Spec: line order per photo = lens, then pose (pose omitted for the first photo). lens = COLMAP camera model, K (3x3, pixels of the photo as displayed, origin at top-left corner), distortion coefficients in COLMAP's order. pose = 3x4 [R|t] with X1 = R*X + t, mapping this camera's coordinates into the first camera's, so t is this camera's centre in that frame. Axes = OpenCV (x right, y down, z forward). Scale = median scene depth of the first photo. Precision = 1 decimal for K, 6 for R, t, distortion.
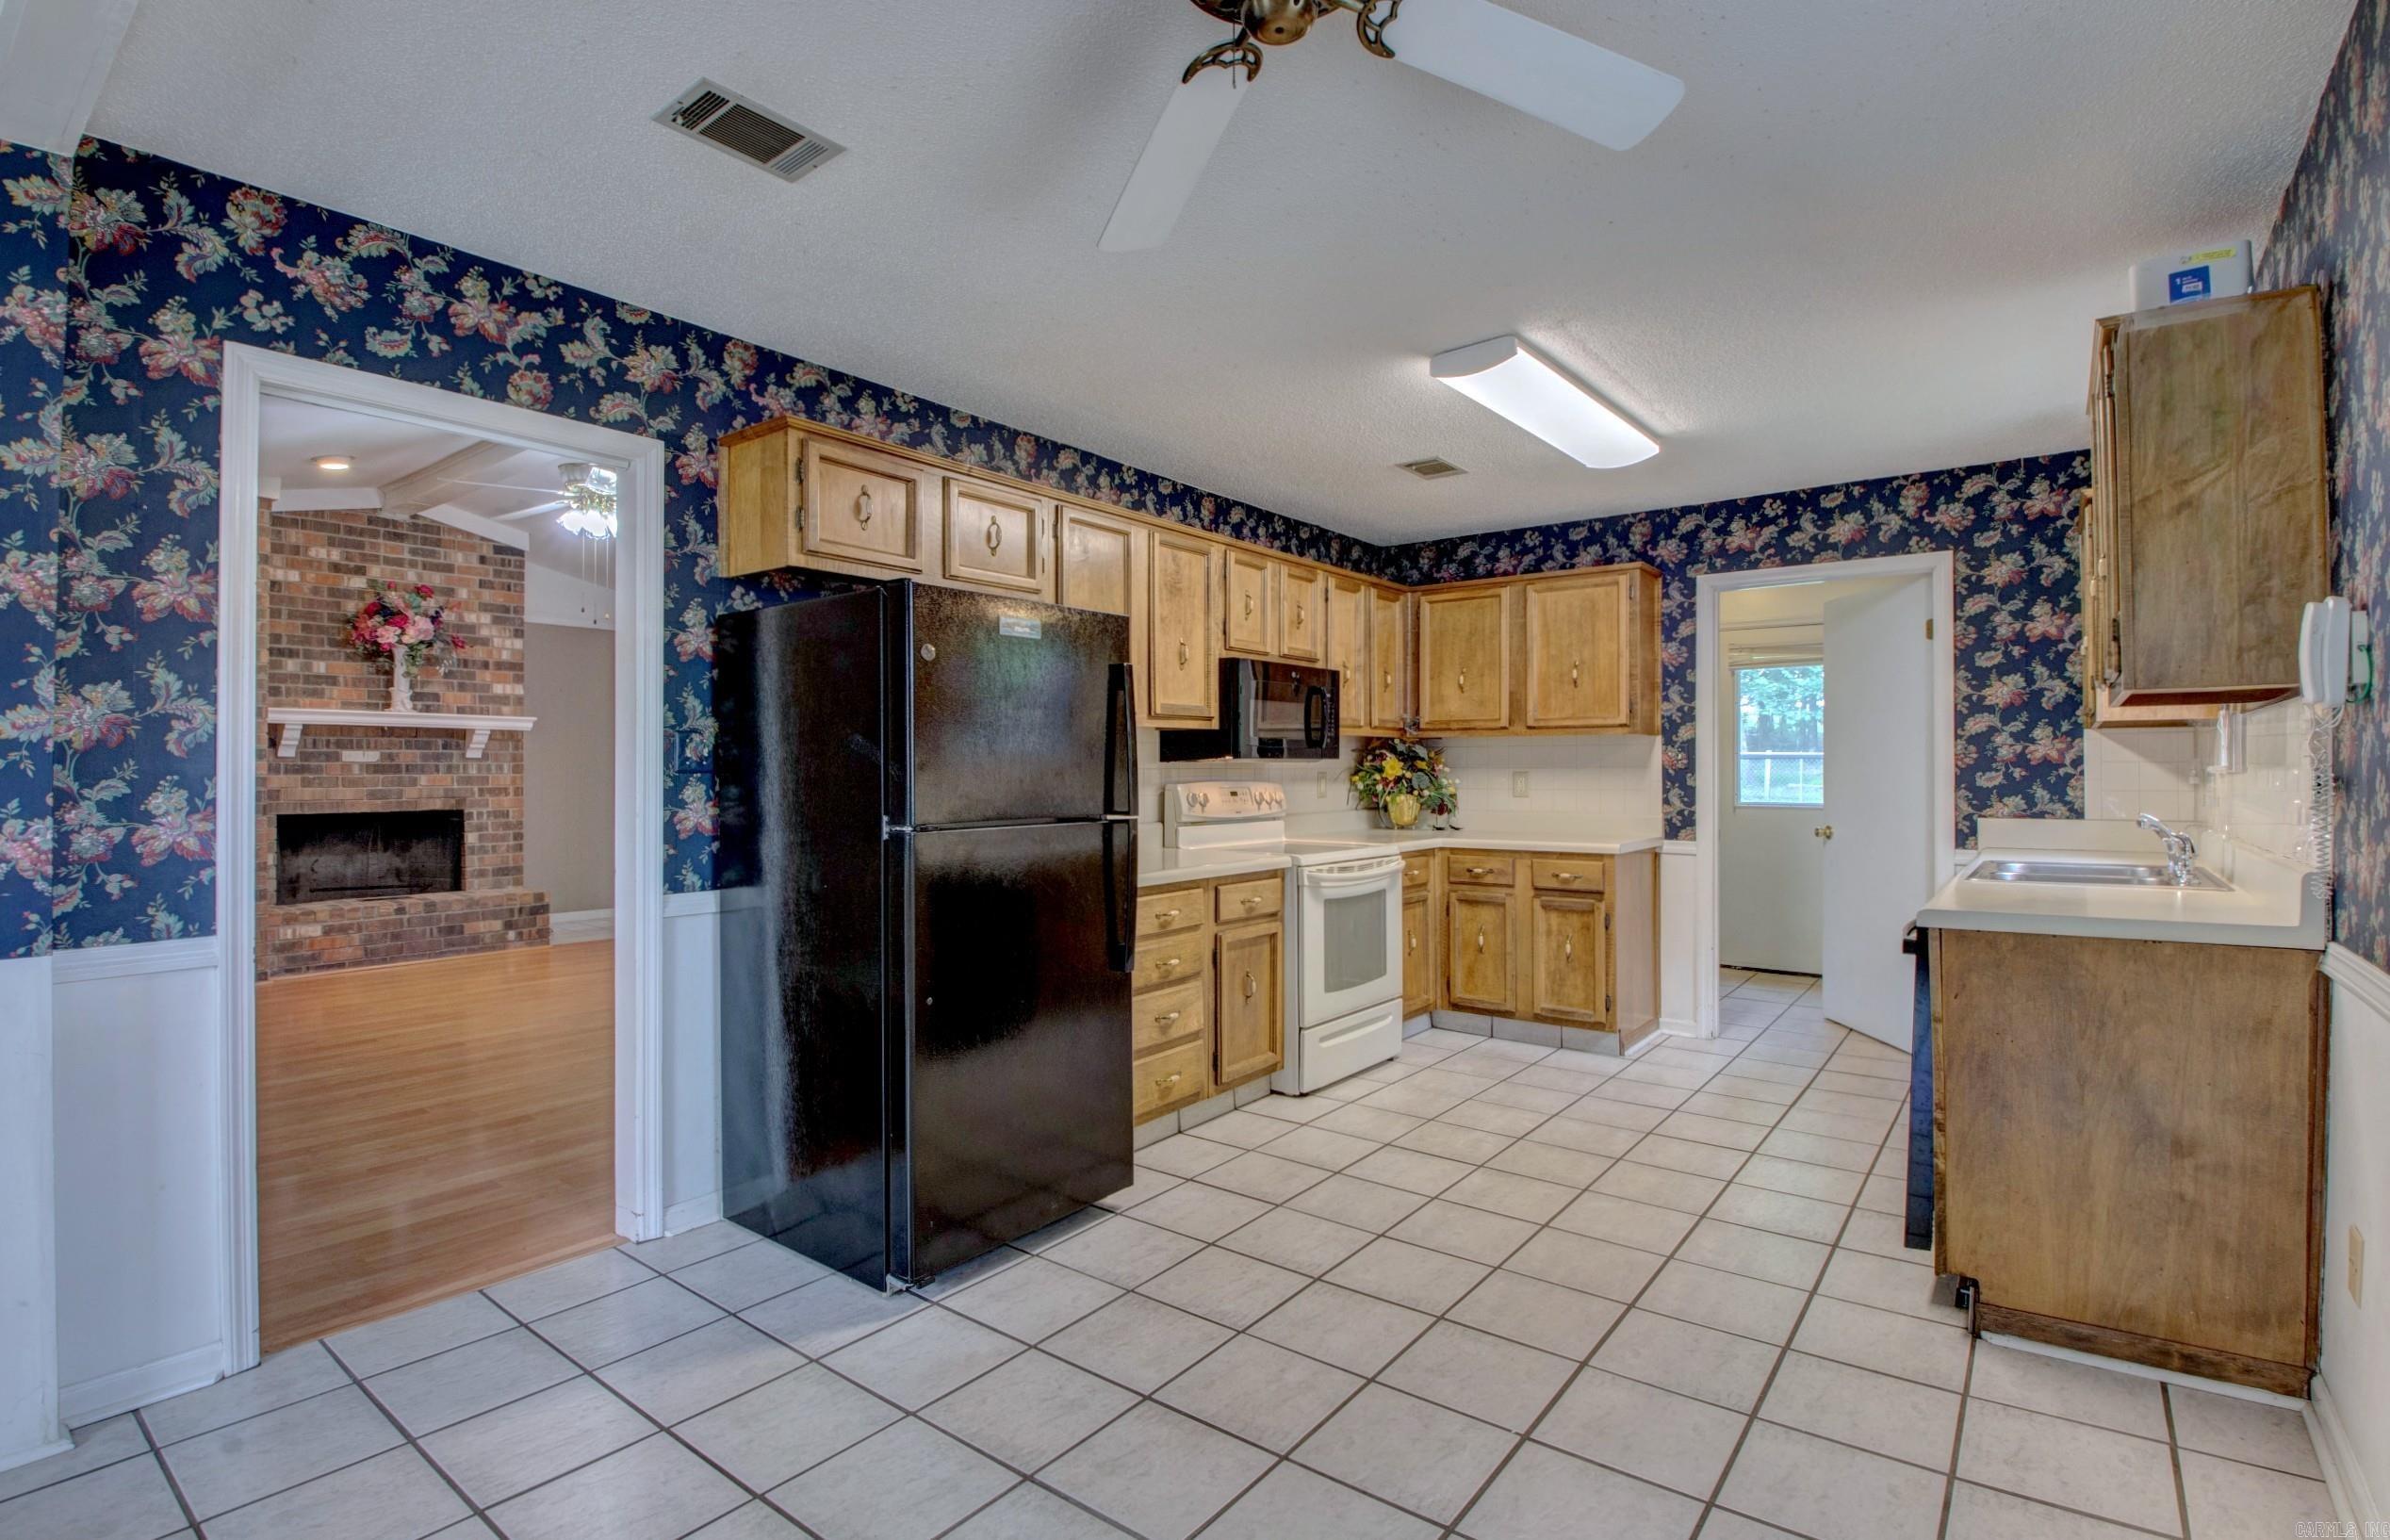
lens RADIAL K [[1128.1, 0, 1178.4], [0, 1128.1, 758.2], [0, 0, 1]] dist [0.007687, -0.021374]
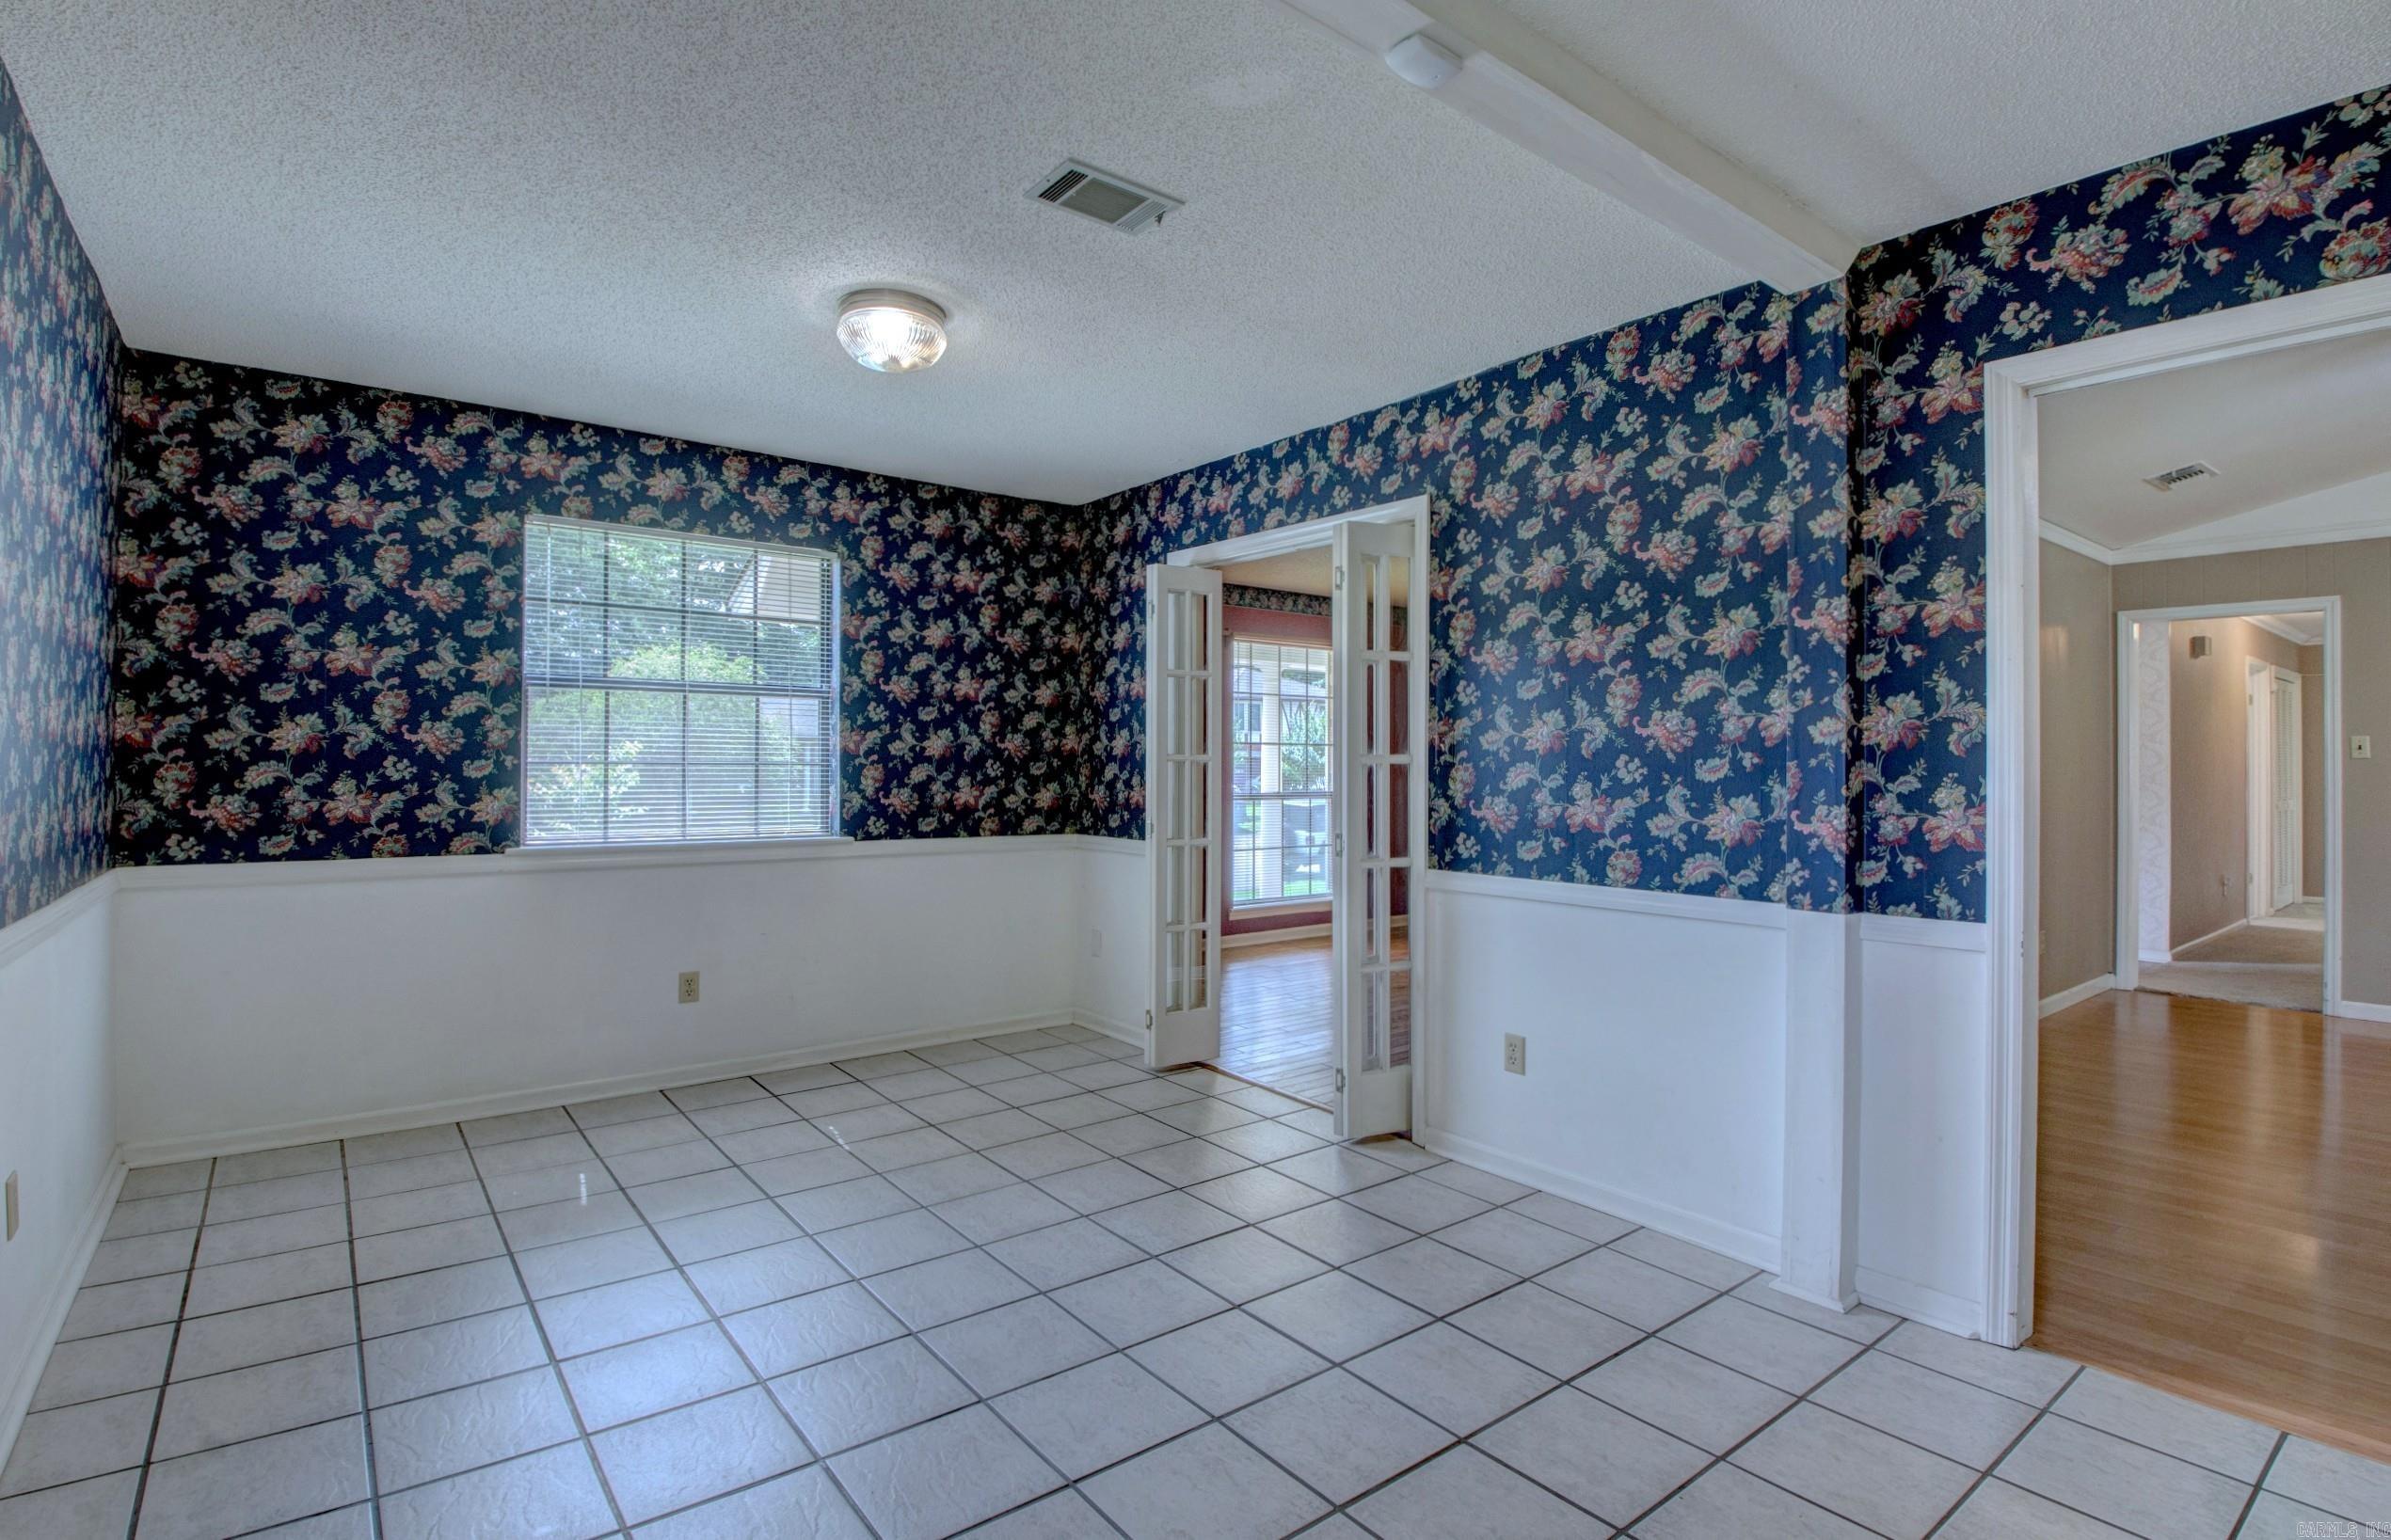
lens RADIAL K [[1128.4, 0, 1114.5], [0, 1128.4, 753.0], [0, 0, 1]] dist [0.007687, -0.021374]
pose [[-0.282176, -0.012147, -0.959286, 0.181312], [0.007208, 0.999865, -0.014781, 0.002741], [0.959335, -0.011085, -0.282051, 0.228475]]
